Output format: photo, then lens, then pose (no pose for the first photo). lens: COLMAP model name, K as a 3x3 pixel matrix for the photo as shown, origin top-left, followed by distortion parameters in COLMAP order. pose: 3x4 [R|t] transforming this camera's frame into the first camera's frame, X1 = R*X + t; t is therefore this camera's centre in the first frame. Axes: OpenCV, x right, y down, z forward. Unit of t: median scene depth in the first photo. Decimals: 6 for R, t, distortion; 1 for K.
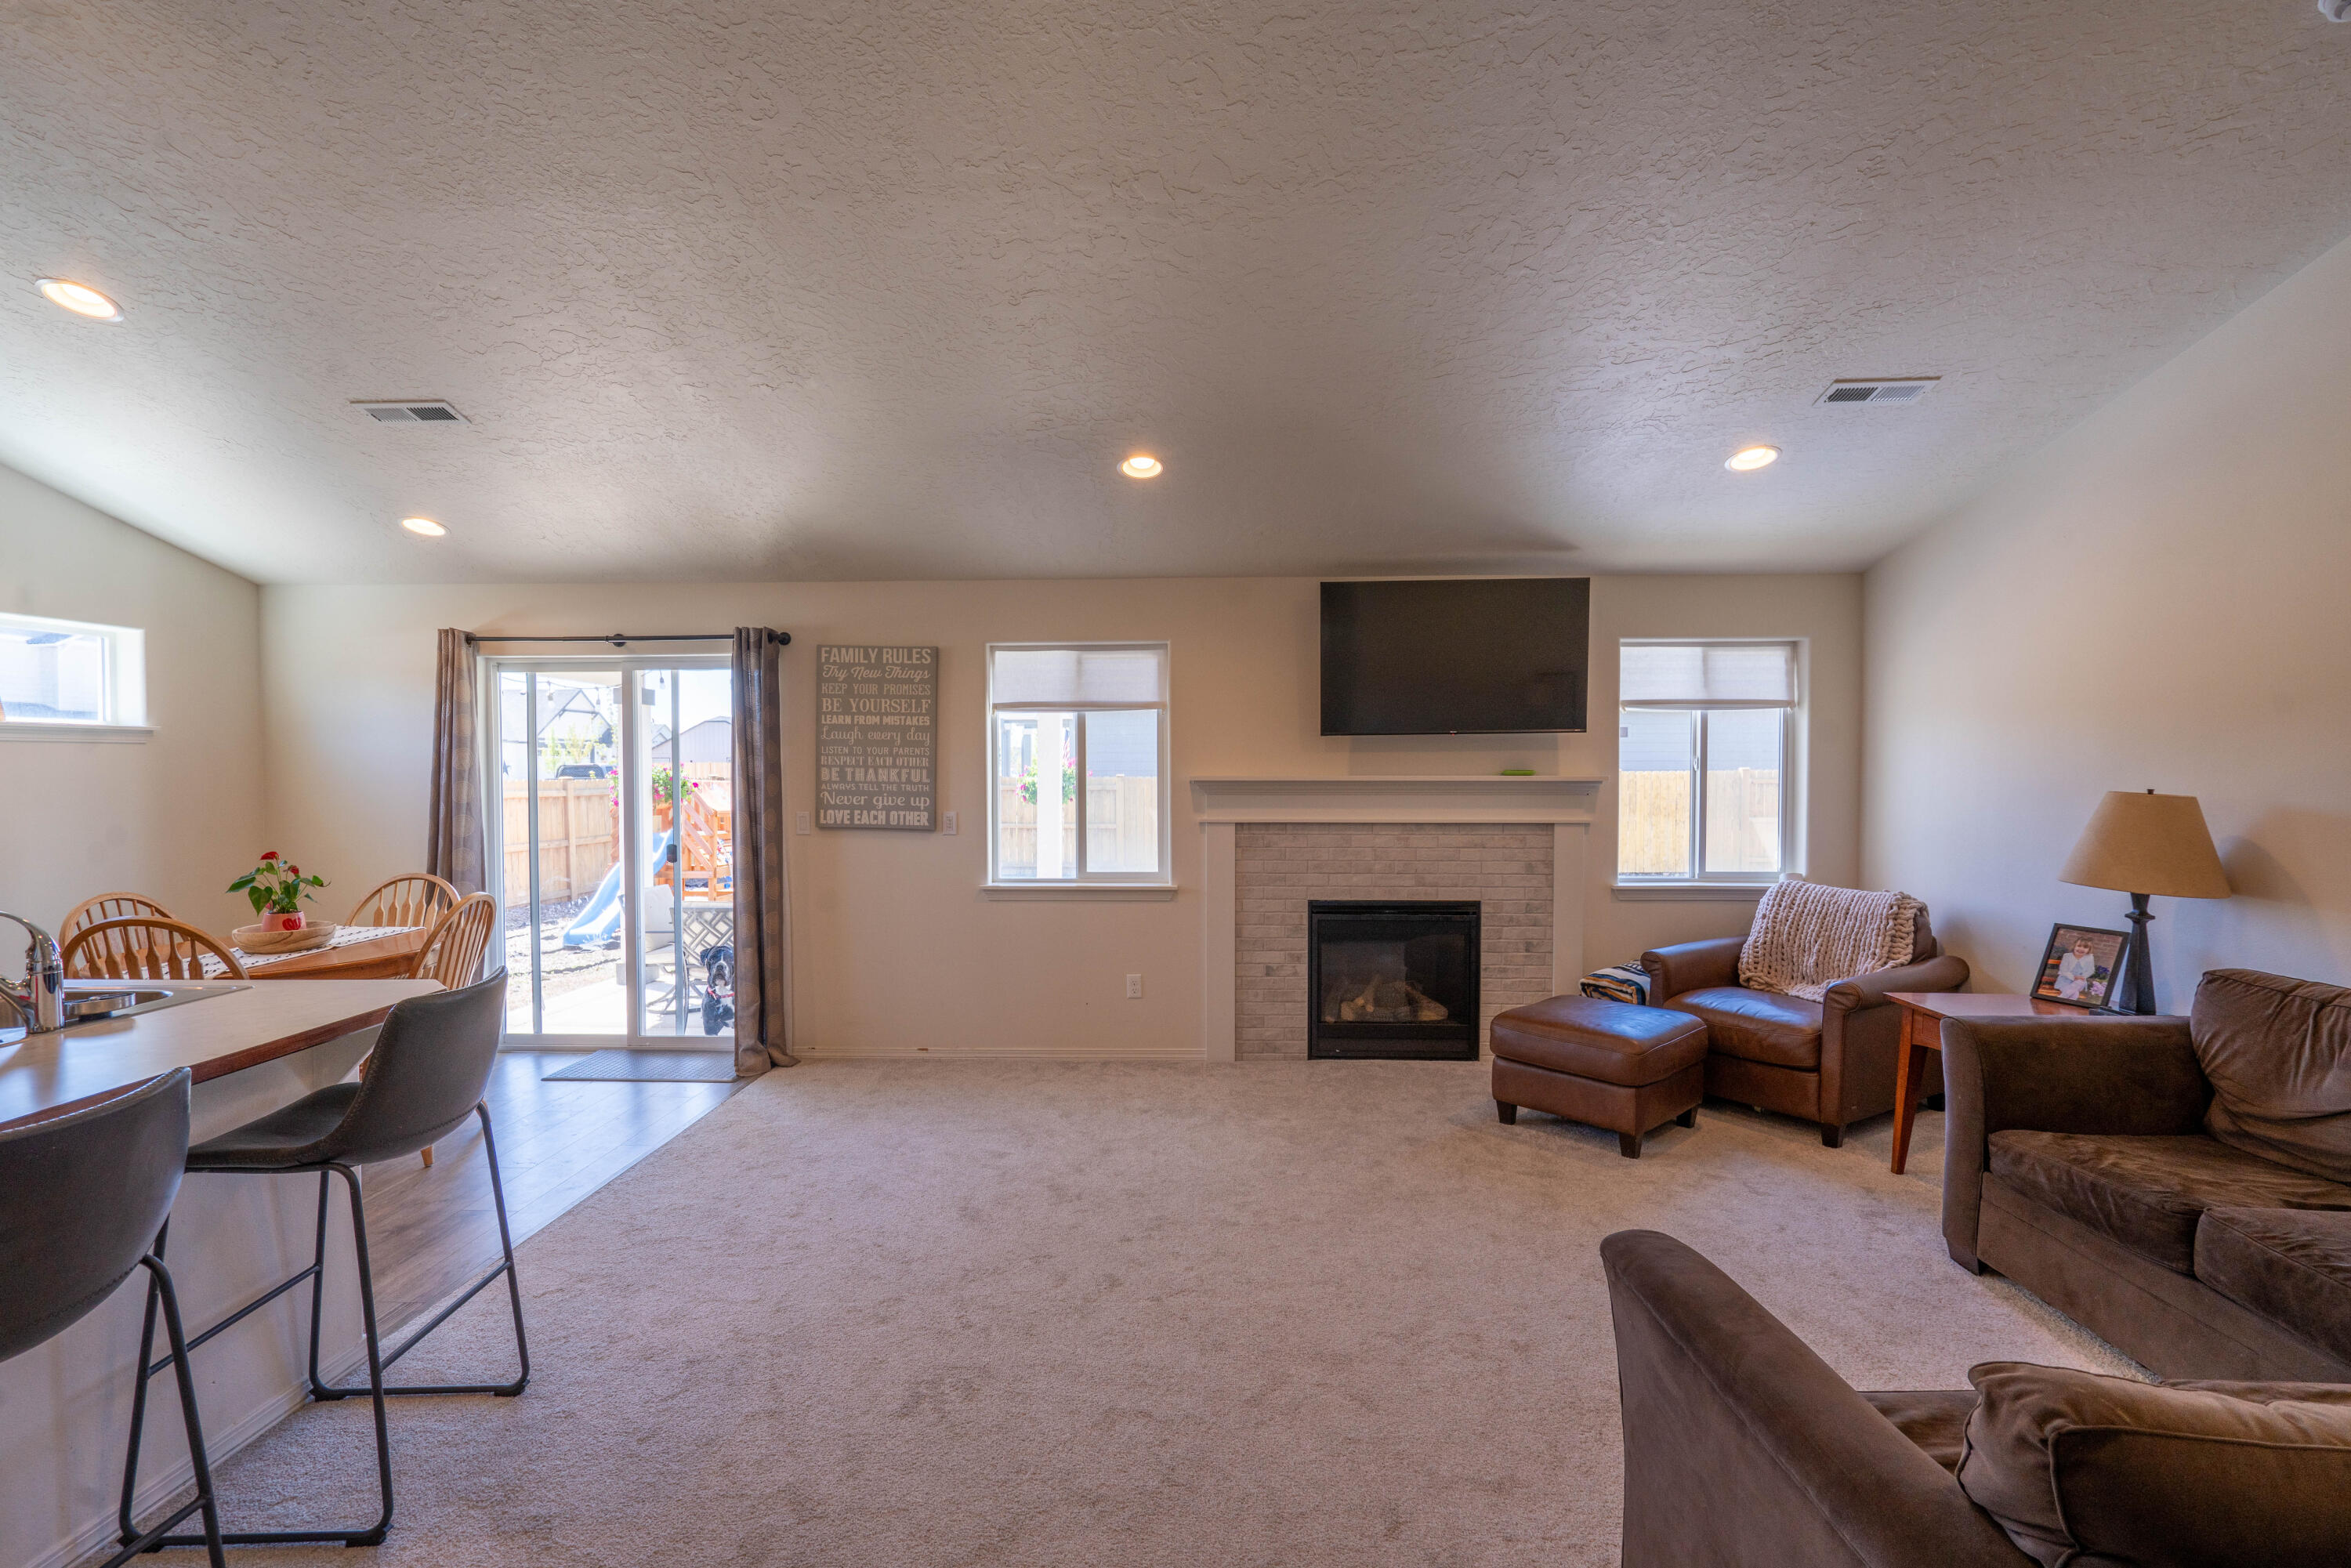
lens RADIAL K [[1068.6, 0, 1166.2], [0, 1068.6, 788.9], [0, 0, 1]] dist [-0.006547, 0.003353]
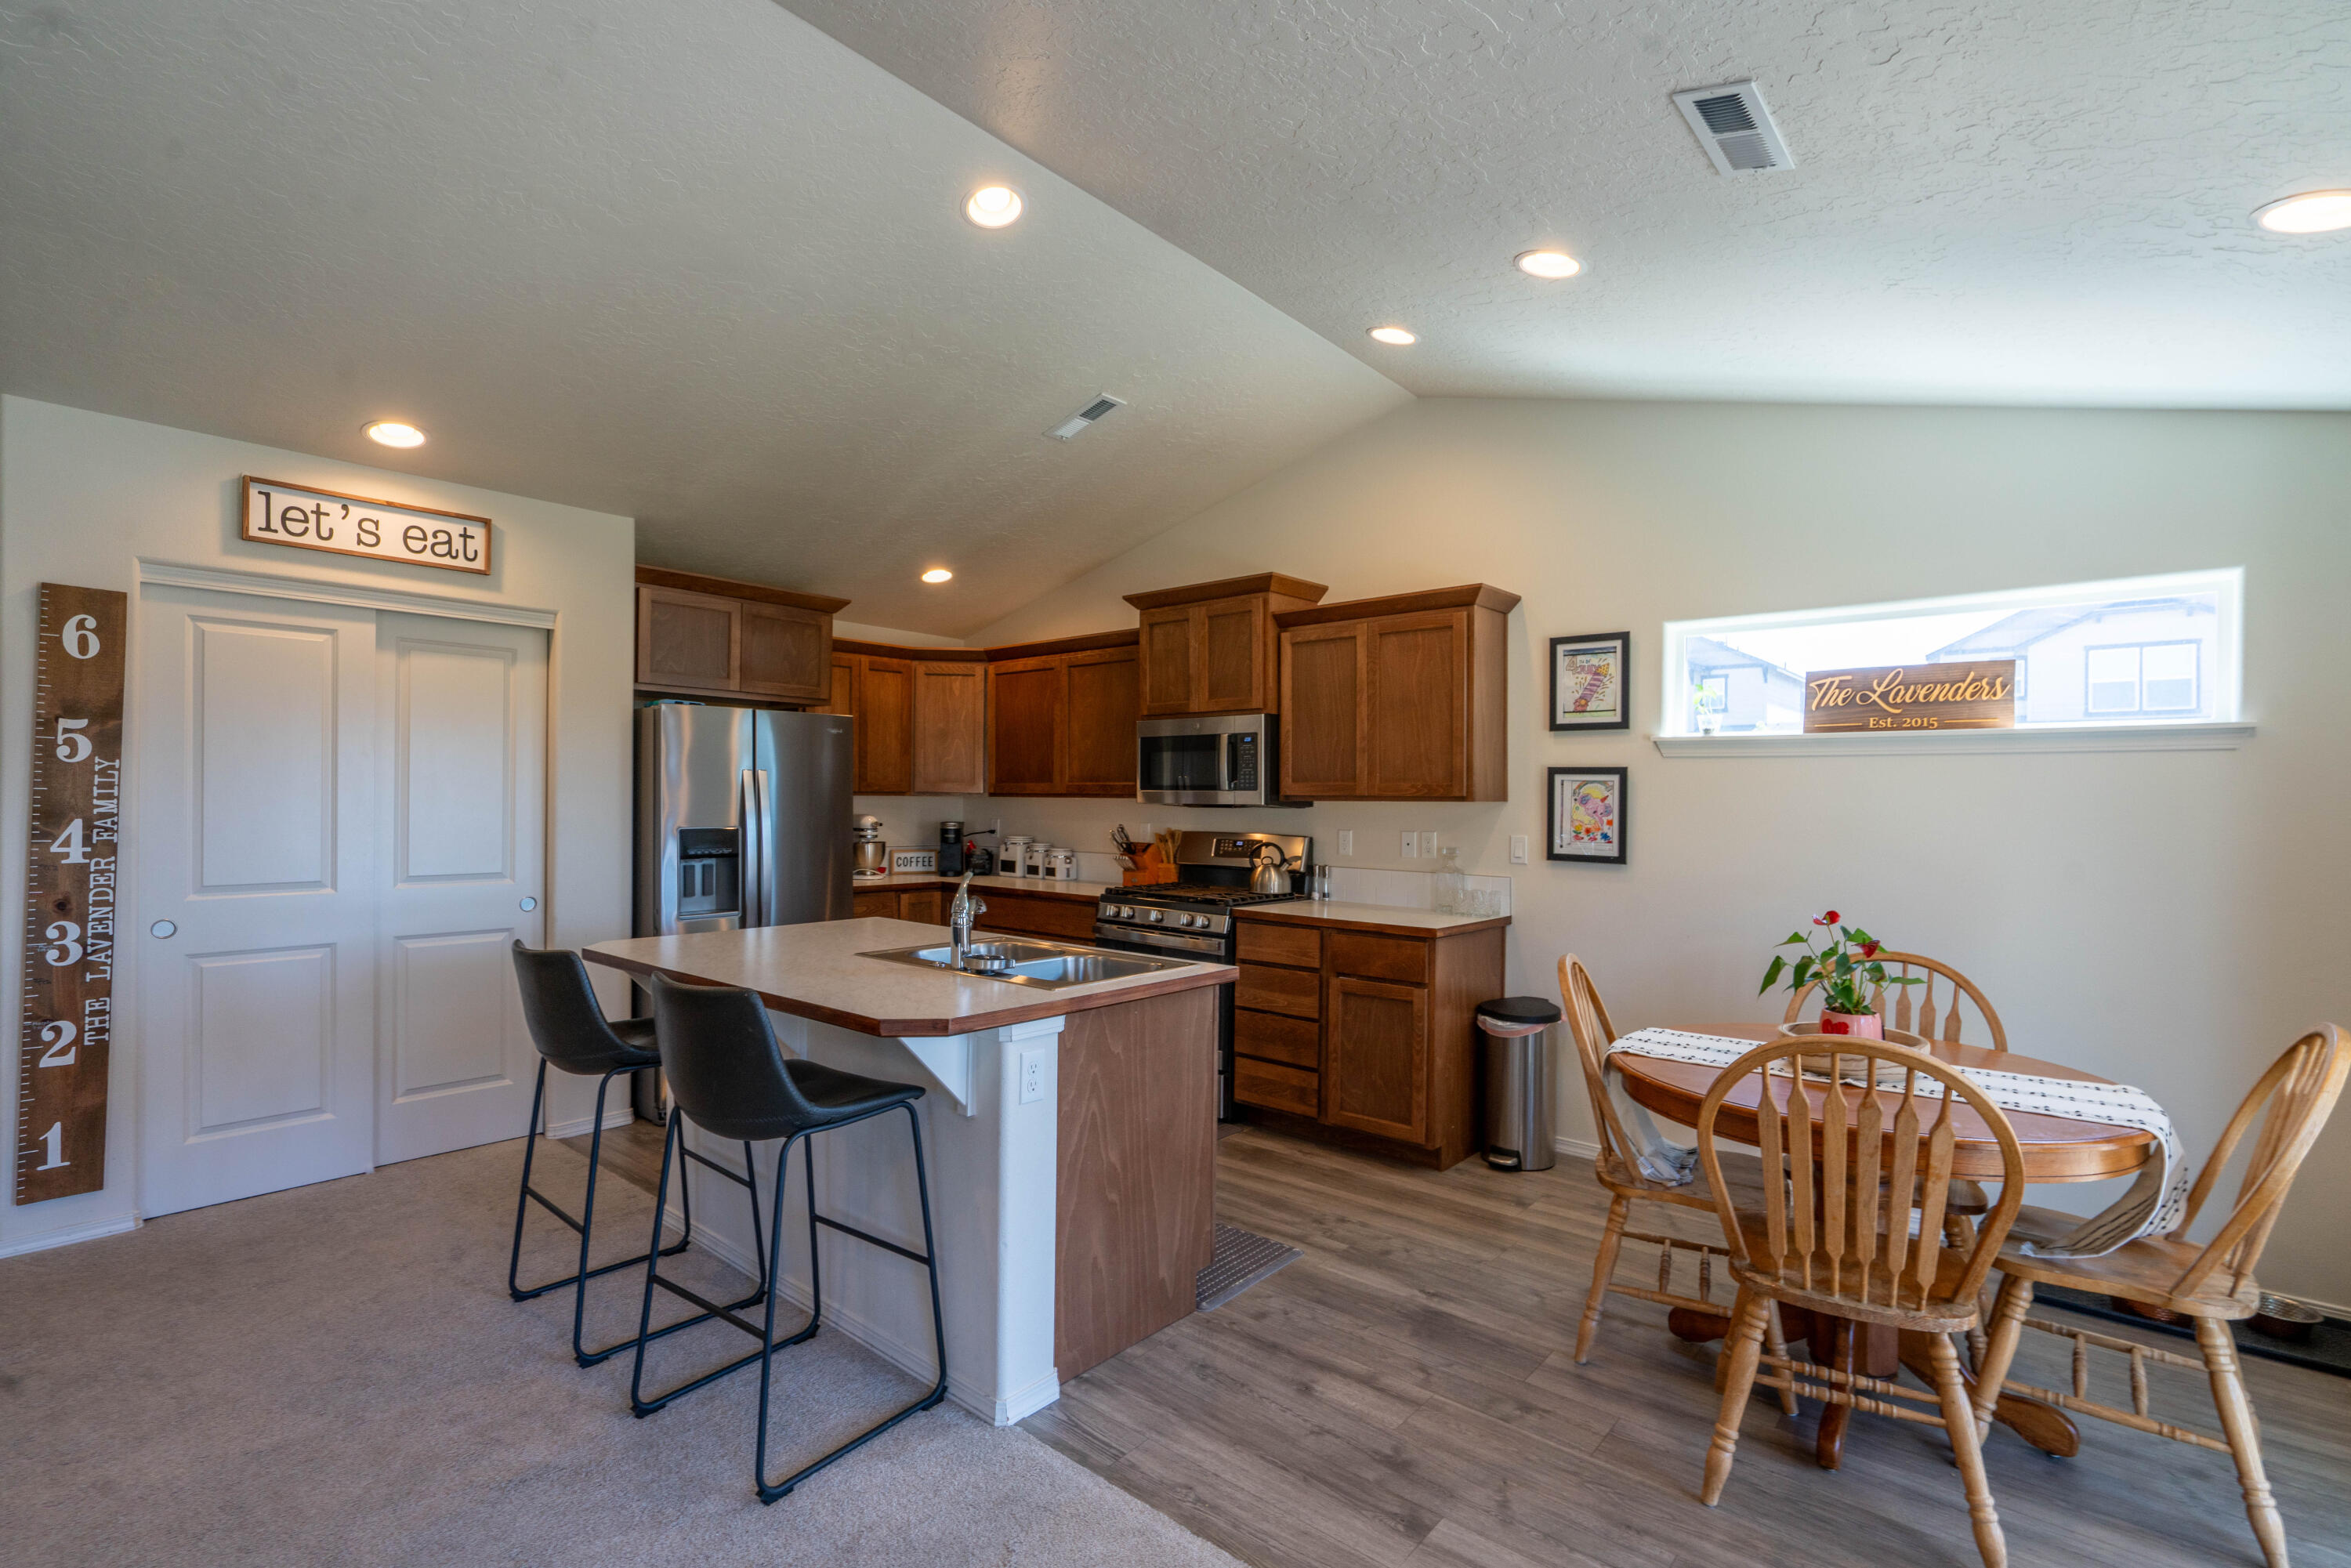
lens RADIAL K [[1068.6, 0, 1174.9], [0, 1068.6, 798.3], [0, 0, 1]] dist [-0.006547, 0.003353]
pose [[-0.627693, -0.001608, -0.778459, -0.071260], [-0.025782, 0.999492, 0.018724, -0.008033], [0.778034, 0.031823, -0.627416, 0.836637]]
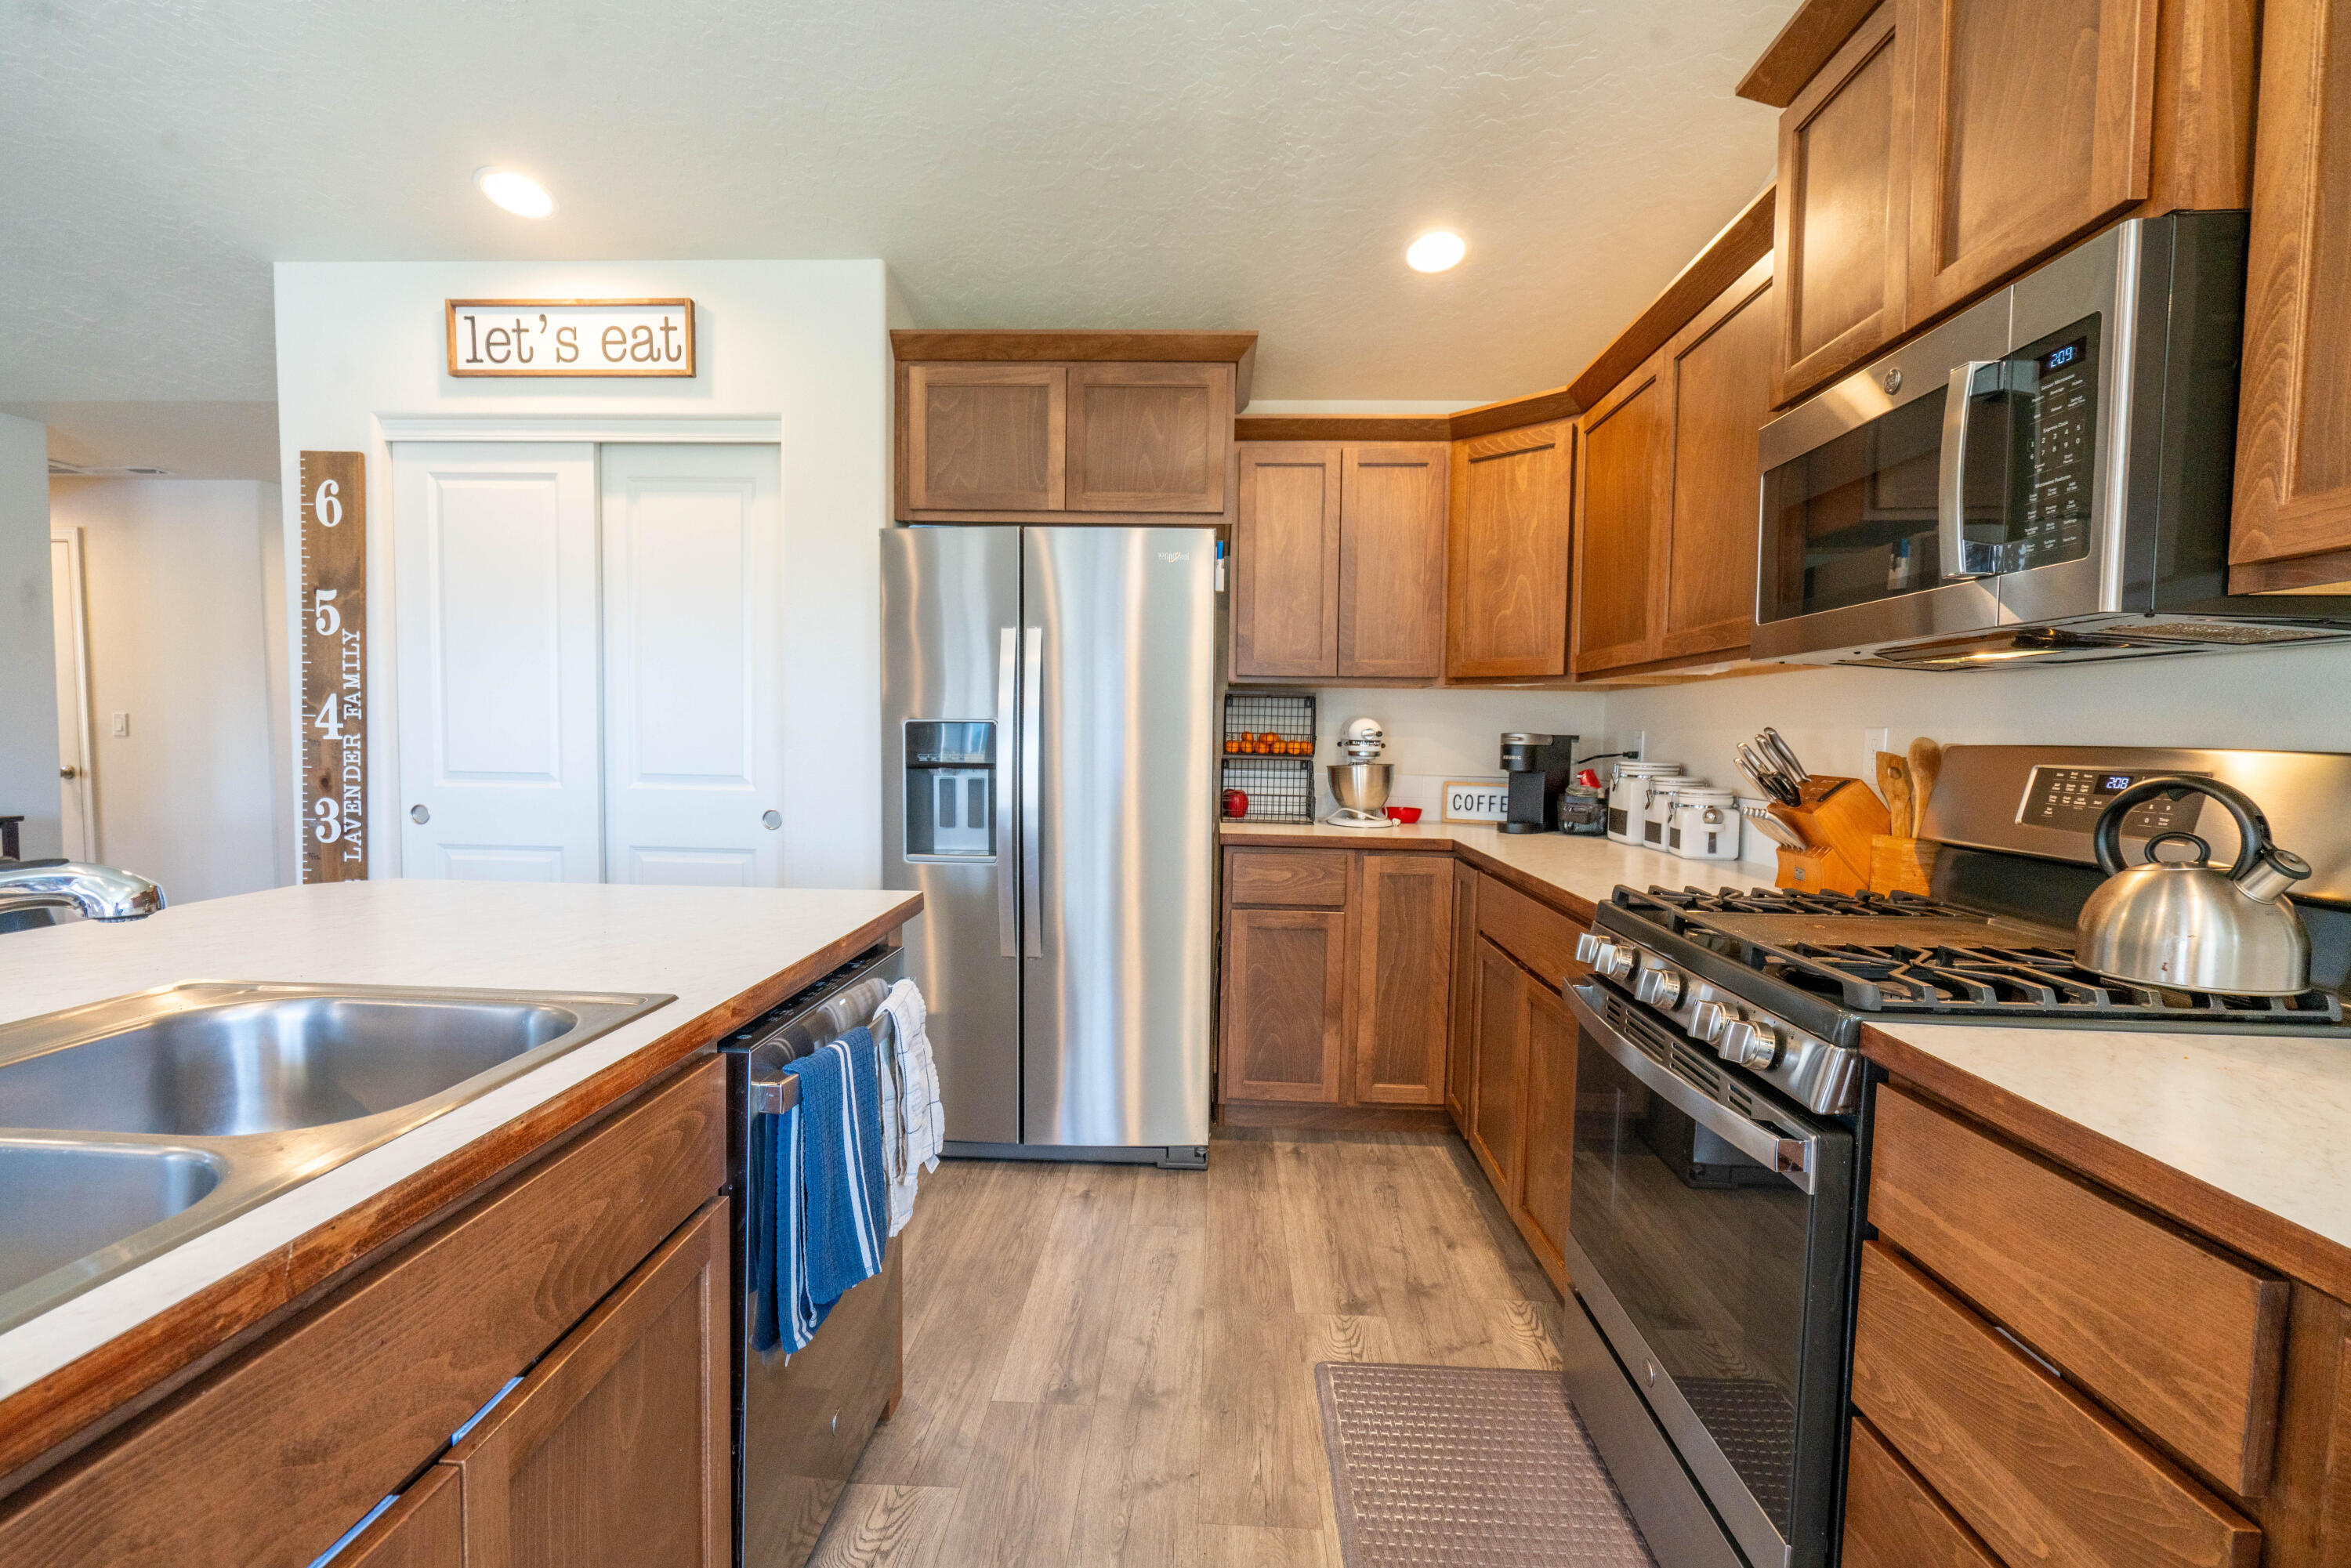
lens RADIAL K [[1068.6, 0, 1169.2], [0, 1068.6, 794.1], [0, 0, 1]] dist [-0.006547, 0.003353]
pose [[-0.999777, -0.013639, 0.016096, -0.634855], [-0.012286, 0.996608, 0.081377, 0.033549], [-0.017151, 0.081161, -0.996553, 0.547943]]
